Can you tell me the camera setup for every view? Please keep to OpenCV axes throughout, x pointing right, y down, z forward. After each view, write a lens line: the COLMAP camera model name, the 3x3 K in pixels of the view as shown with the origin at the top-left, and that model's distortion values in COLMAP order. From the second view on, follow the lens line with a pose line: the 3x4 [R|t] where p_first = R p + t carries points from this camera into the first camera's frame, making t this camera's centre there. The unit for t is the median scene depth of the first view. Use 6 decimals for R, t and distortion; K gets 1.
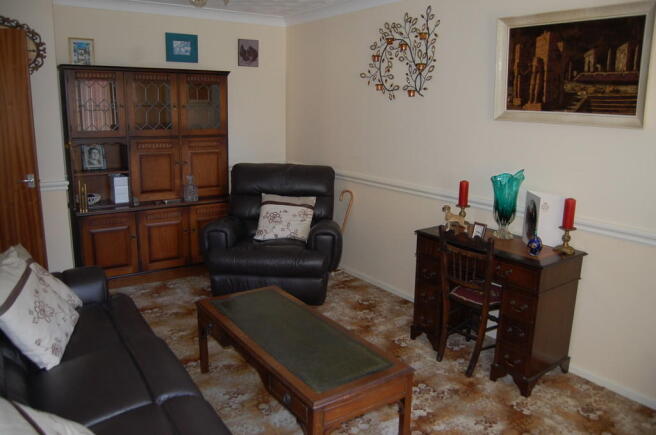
lens RADIAL K [[512.1, 0, 328.0], [0, 512.1, 217.5], [0, 0, 1]] dist [-0.085738, 0.013581]
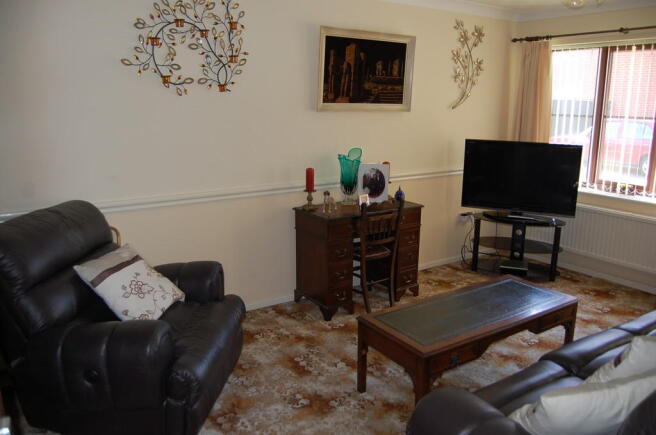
lens RADIAL K [[512.1, 0, 328.0], [0, 512.1, 217.5], [0, 0, 1]] dist [-0.085738, 0.013581]
pose [[0.020165, -0.255669, 0.966554, -0.906109], [0.203167, 0.947628, 0.246424, -0.256766], [-0.978936, 0.191403, 0.071052, 0.971656]]
